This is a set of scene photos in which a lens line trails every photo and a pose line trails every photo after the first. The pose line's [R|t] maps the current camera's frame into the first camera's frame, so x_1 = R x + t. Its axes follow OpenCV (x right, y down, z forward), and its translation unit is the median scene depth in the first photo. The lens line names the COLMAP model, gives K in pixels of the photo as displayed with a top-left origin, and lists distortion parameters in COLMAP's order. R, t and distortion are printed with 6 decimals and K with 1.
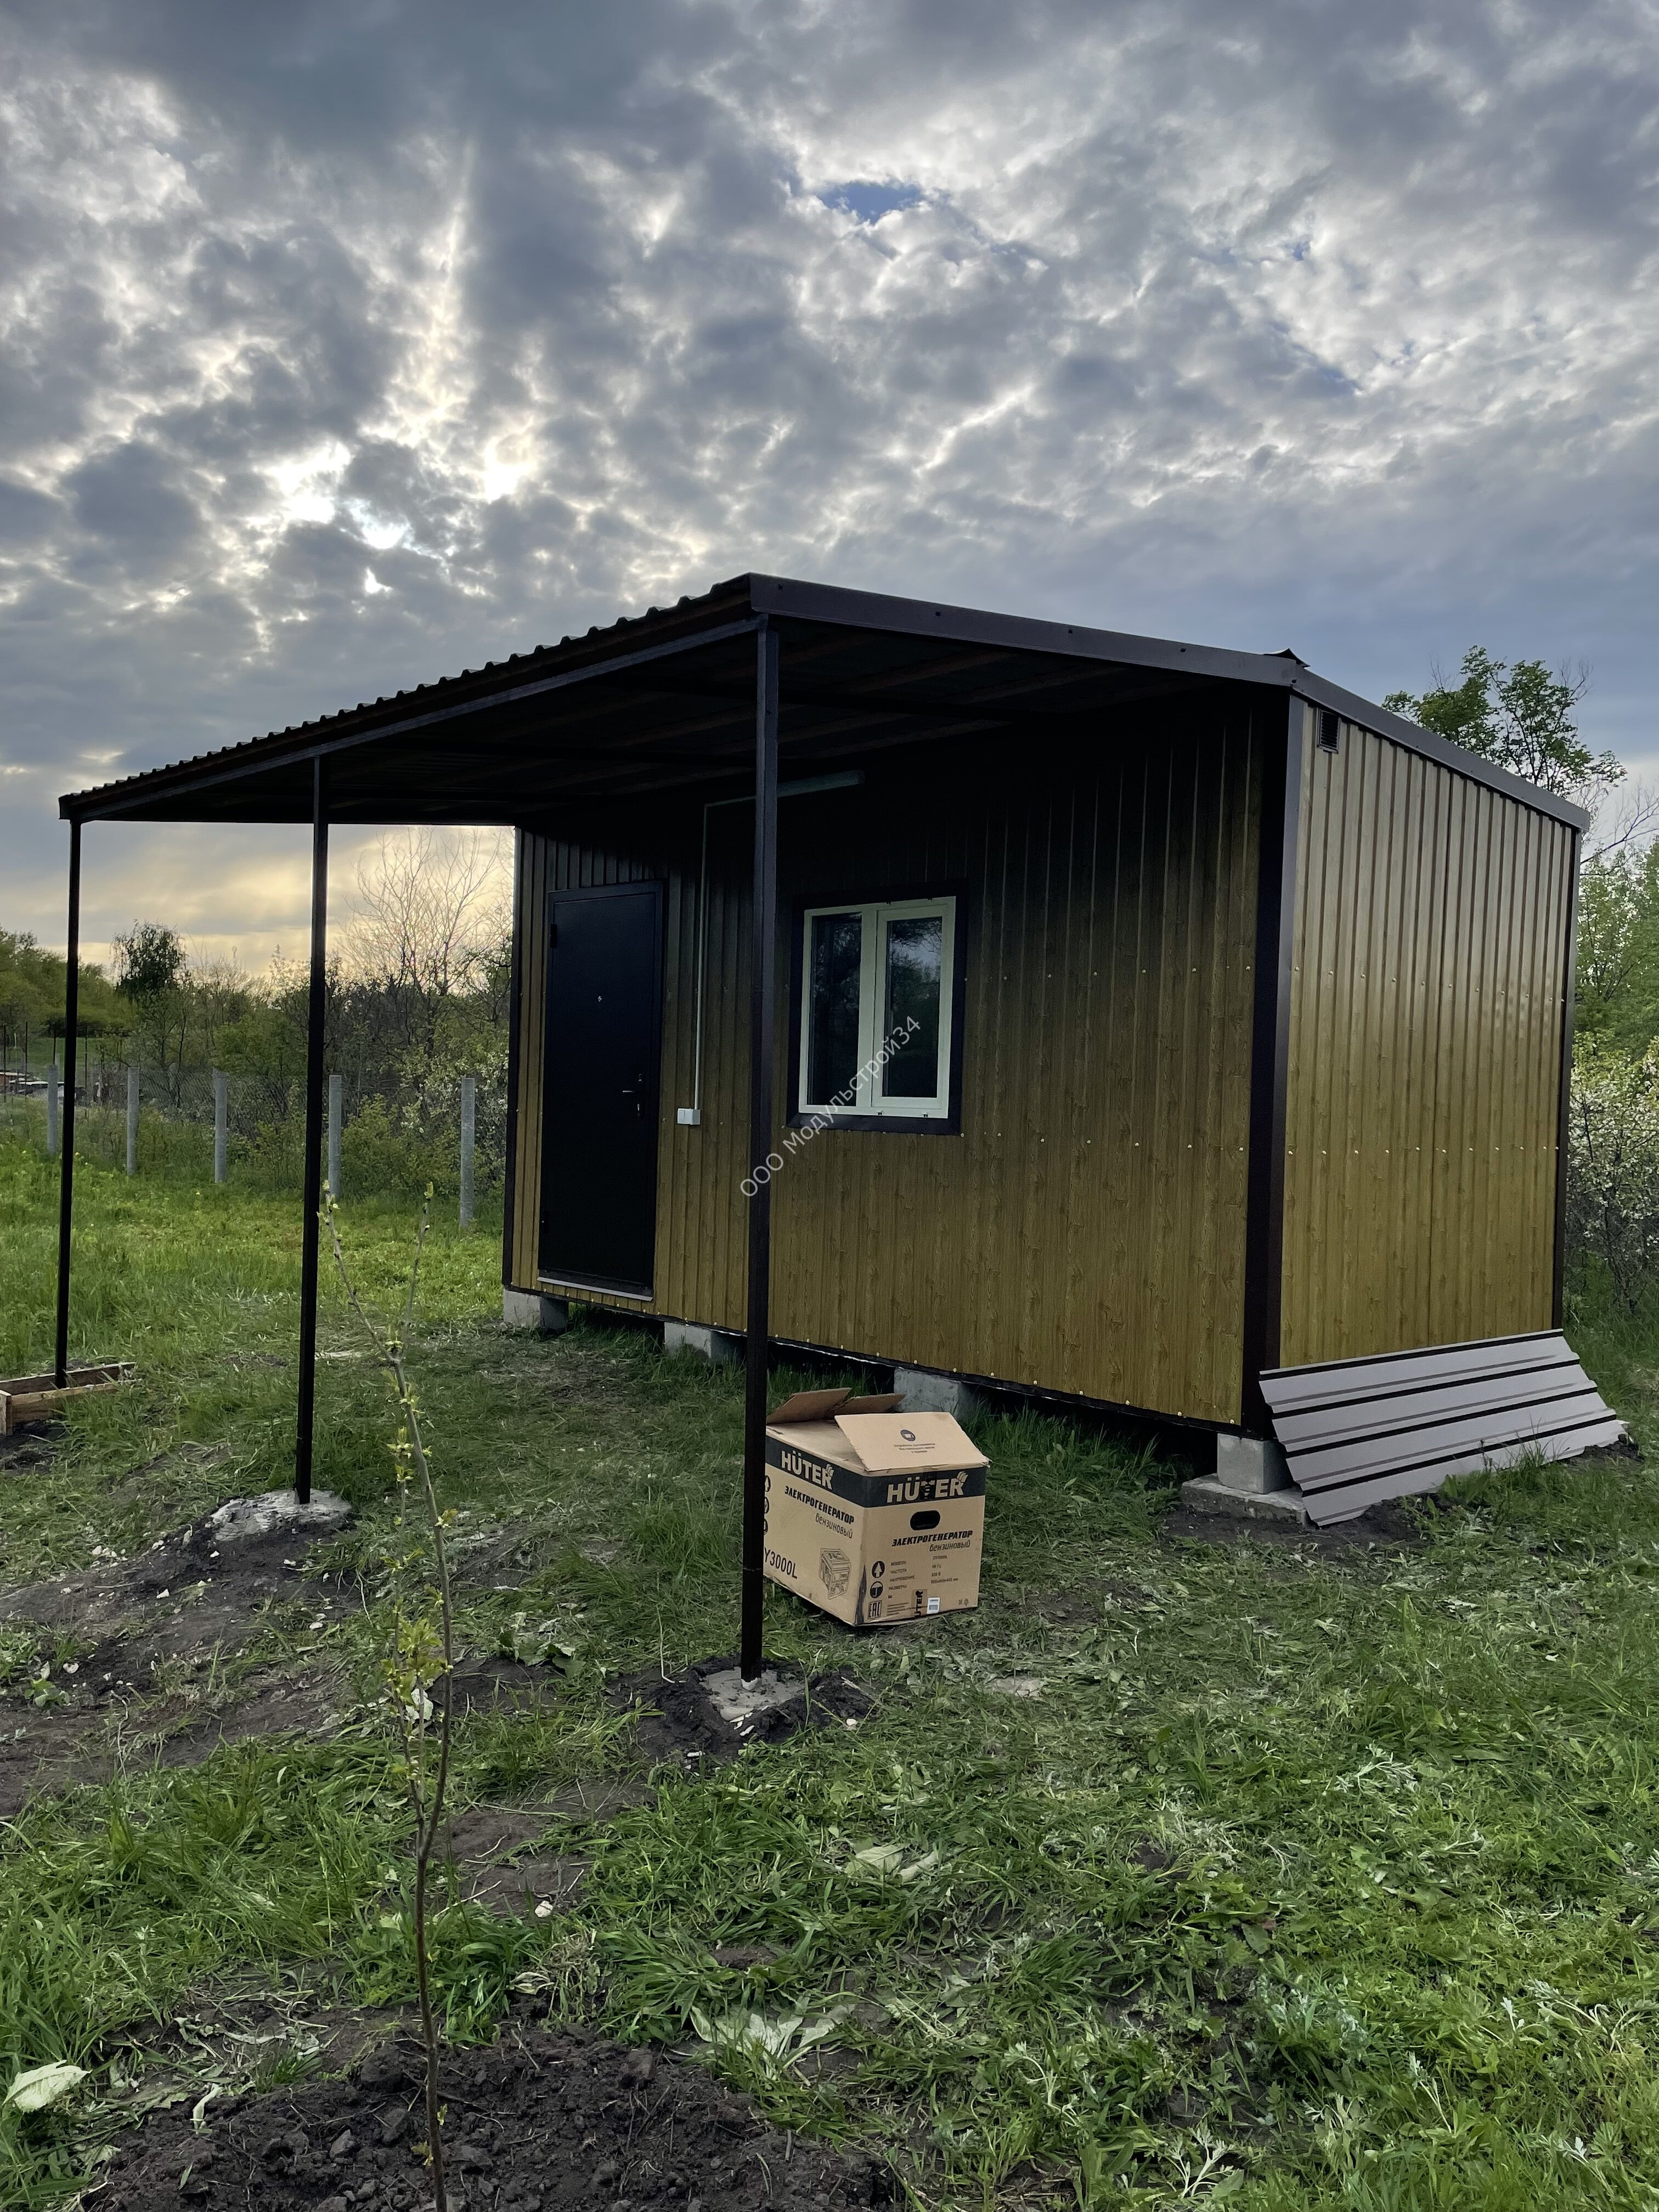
lens RADIAL K [[1651.2, 0, 843.4], [0, 1651.2, 1110.5], [0, 0, 1]] dist [0.084319, -0.106636]
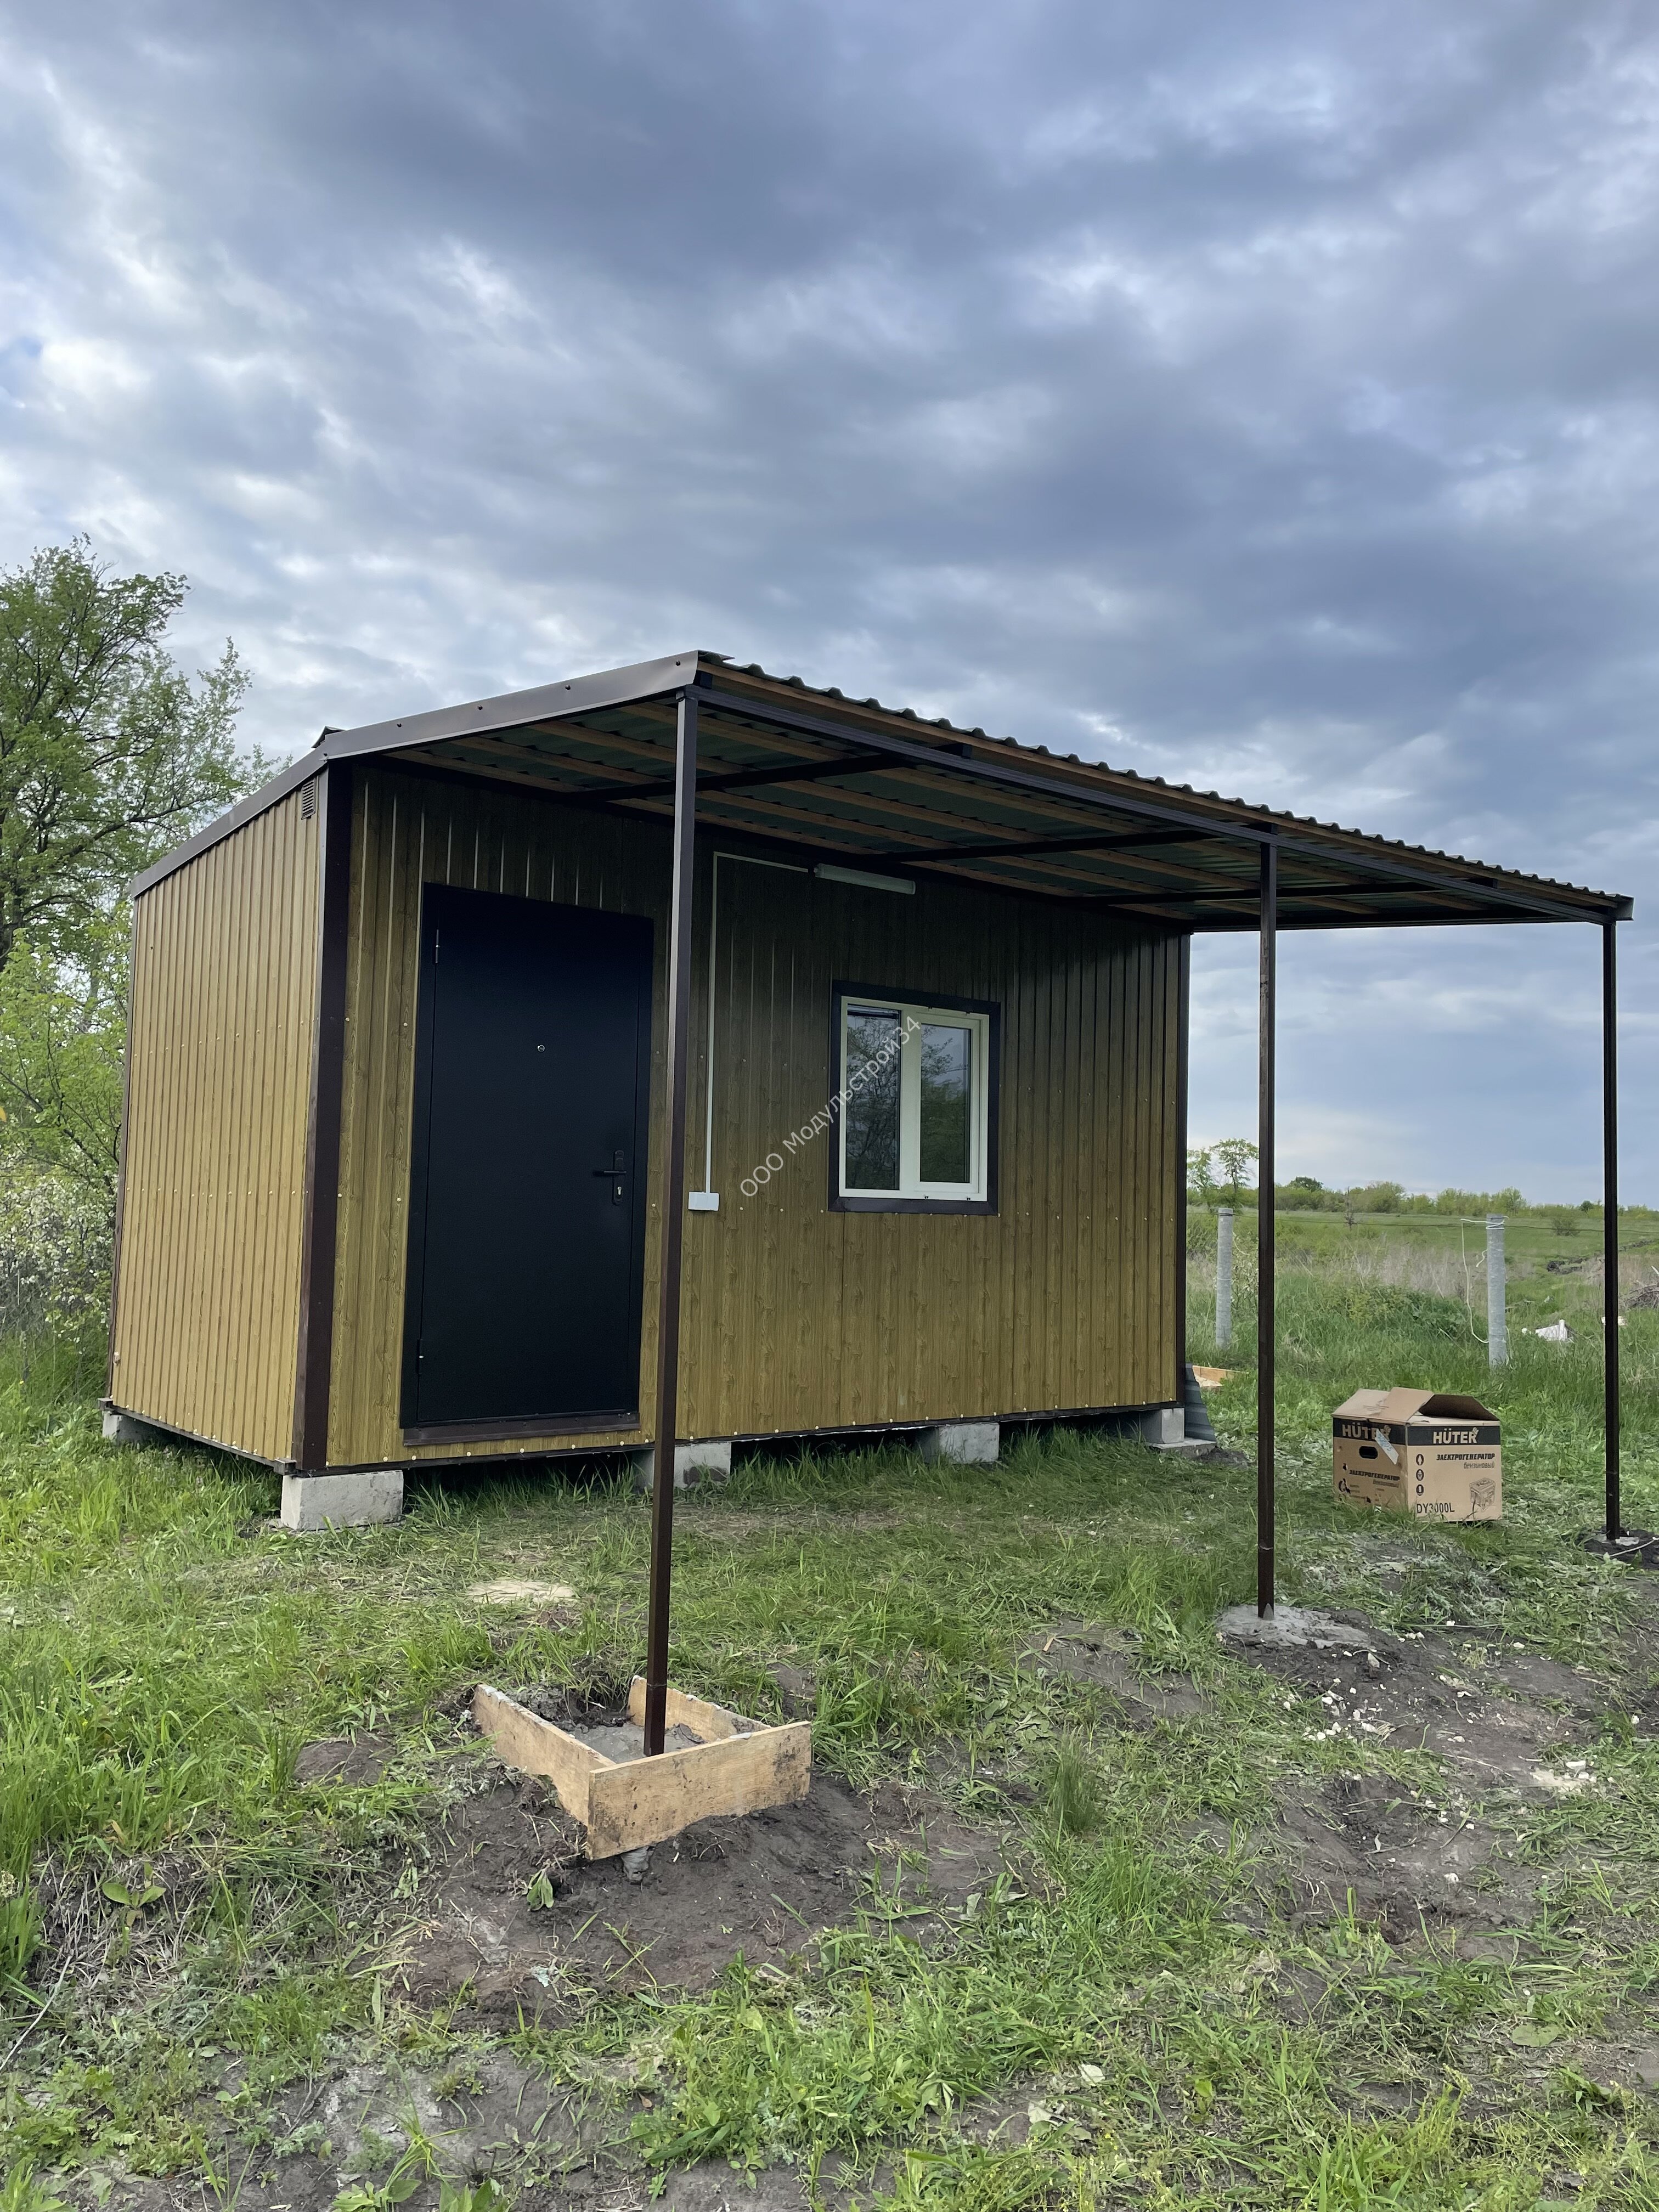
lens RADIAL K [[1651.2, 0, 843.4], [0, 1651.2, 1110.5], [0, 0, 1]] dist [0.084319, -0.106636]
pose [[0.075693, 0.041211, 0.996279, -1.799801], [-0.008587, 0.999135, -0.040677, -0.017691], [-0.997094, -0.005476, 0.075982, 1.622194]]
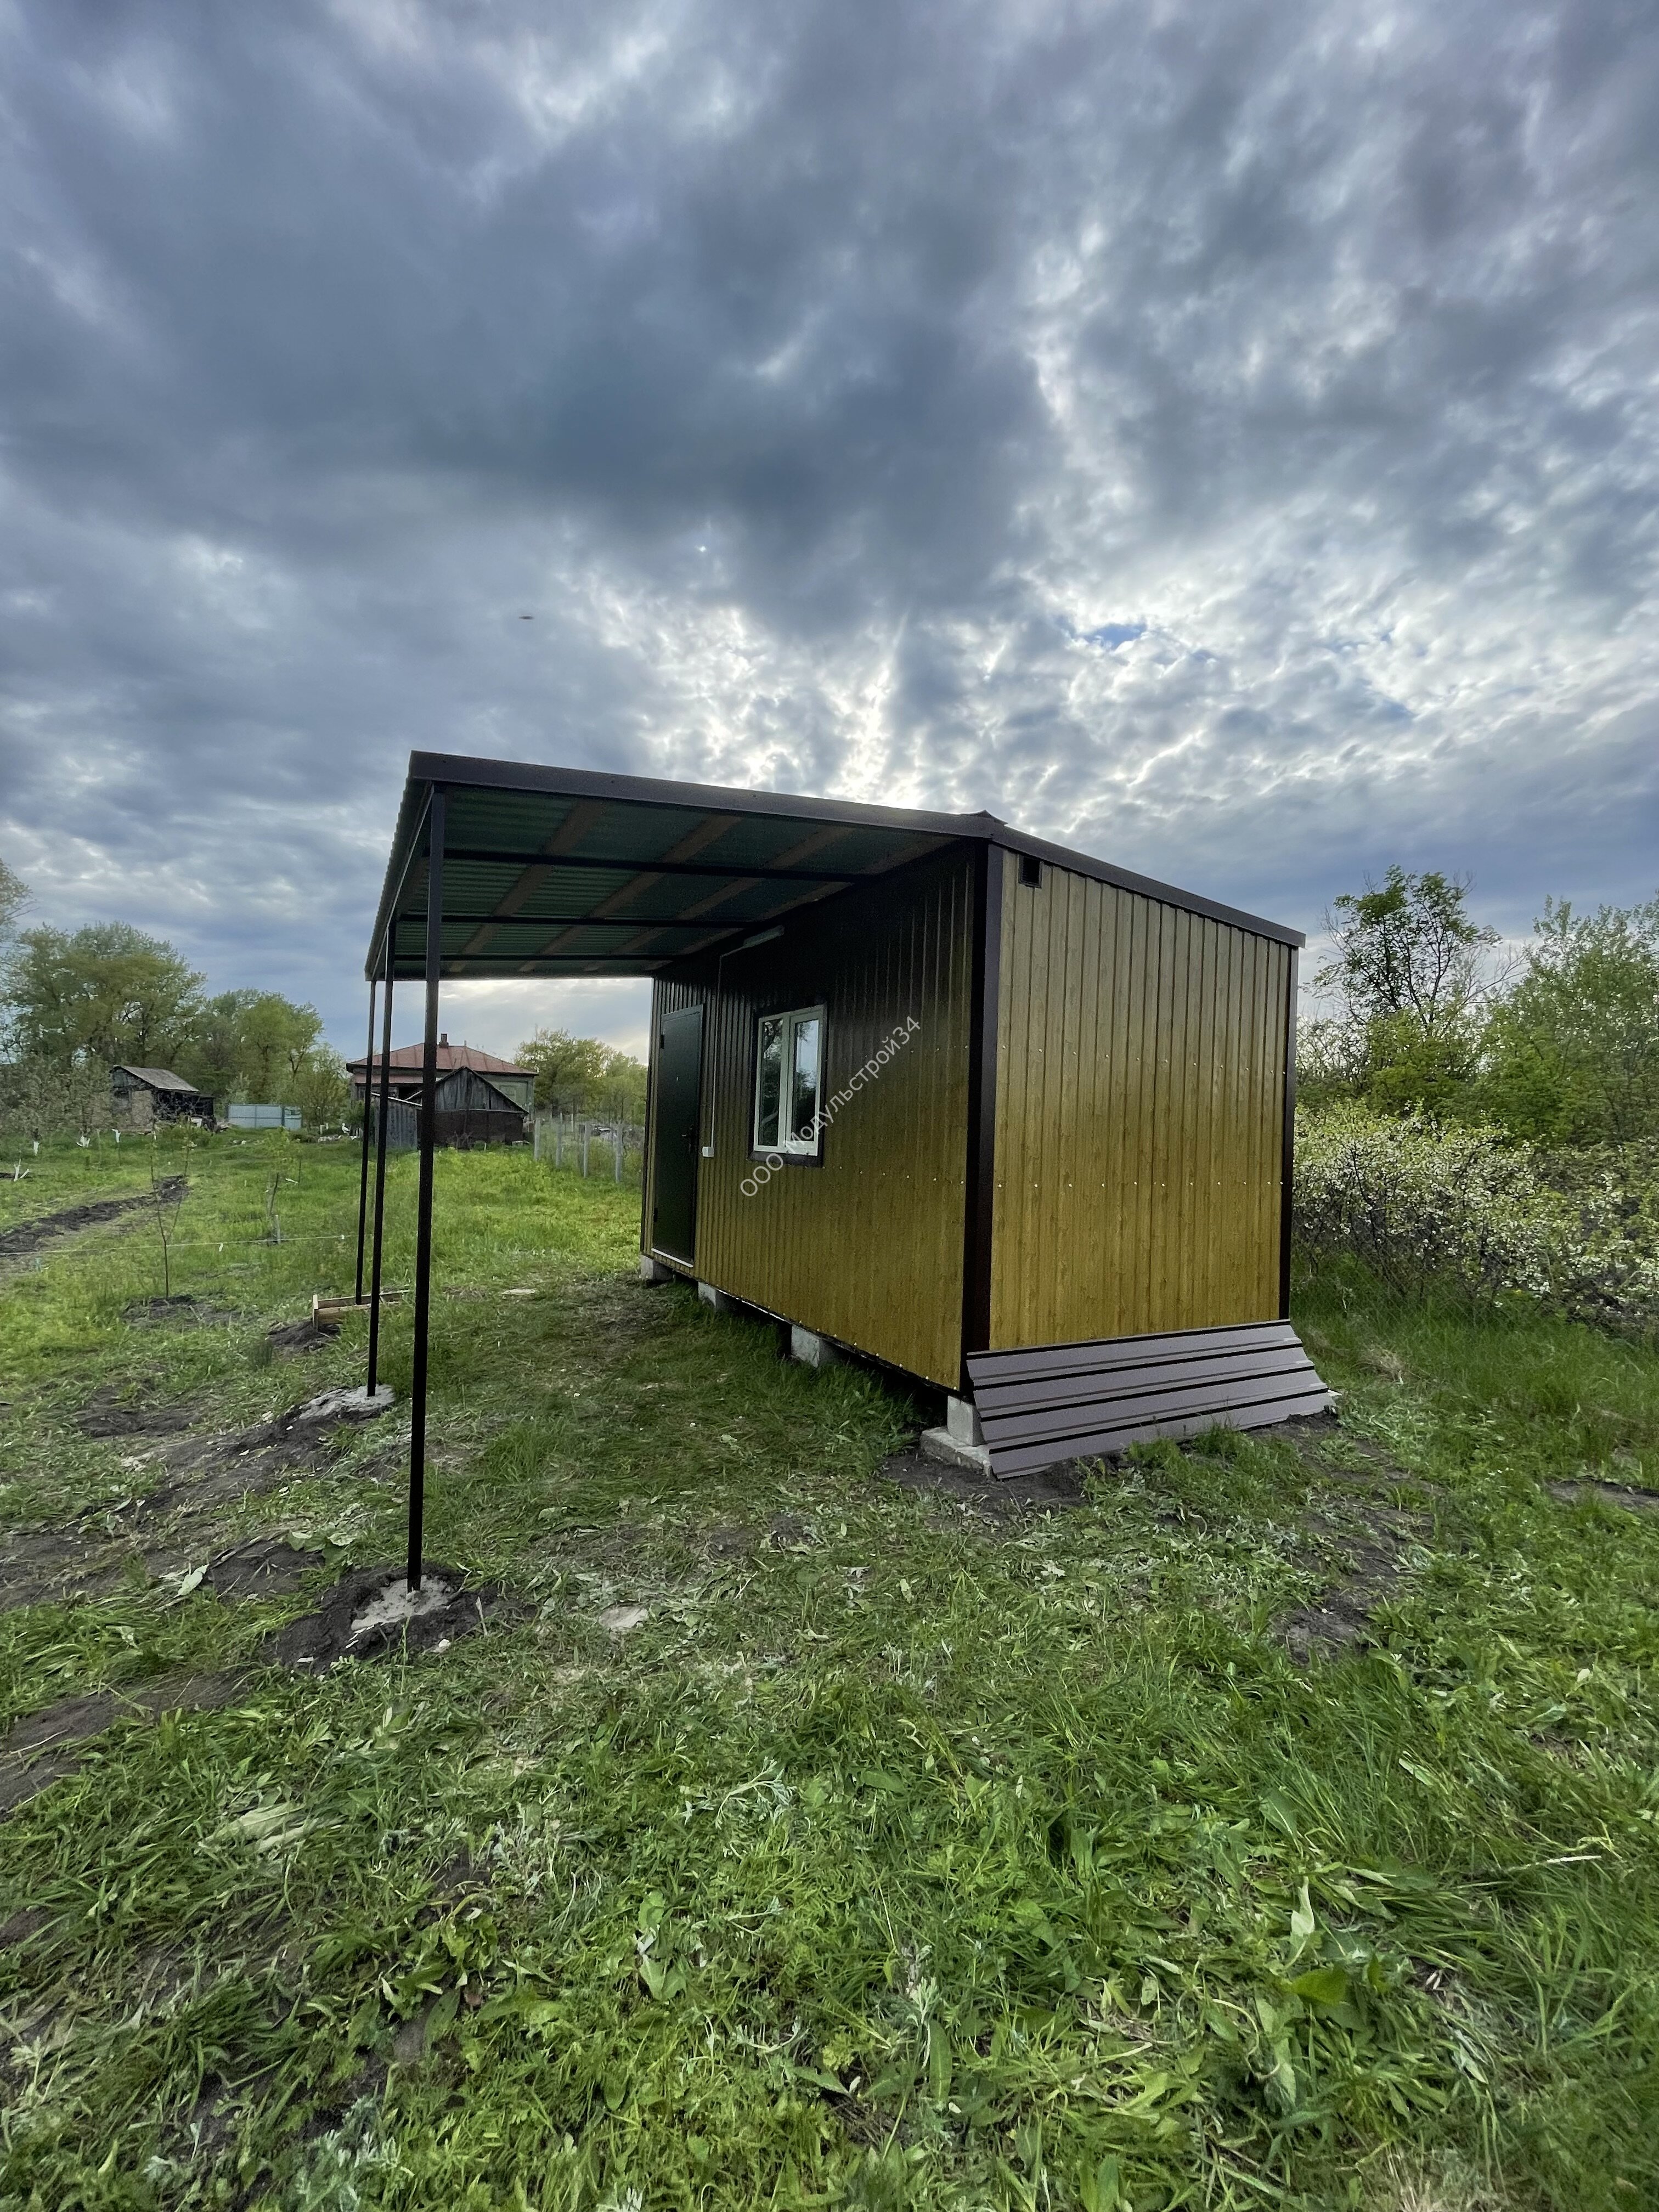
lens RADIAL K [[888.6, 0, 829.5], [0, 888.6, 1106.0], [0, 0, 1]] dist [-0.000432, -0.000089]
pose [[0.972031, -0.001841, -0.234844, 0.414734], [-0.008662, 0.999008, -0.043681, -0.008200], [0.234692, 0.044494, 0.971051, 0.379639]]
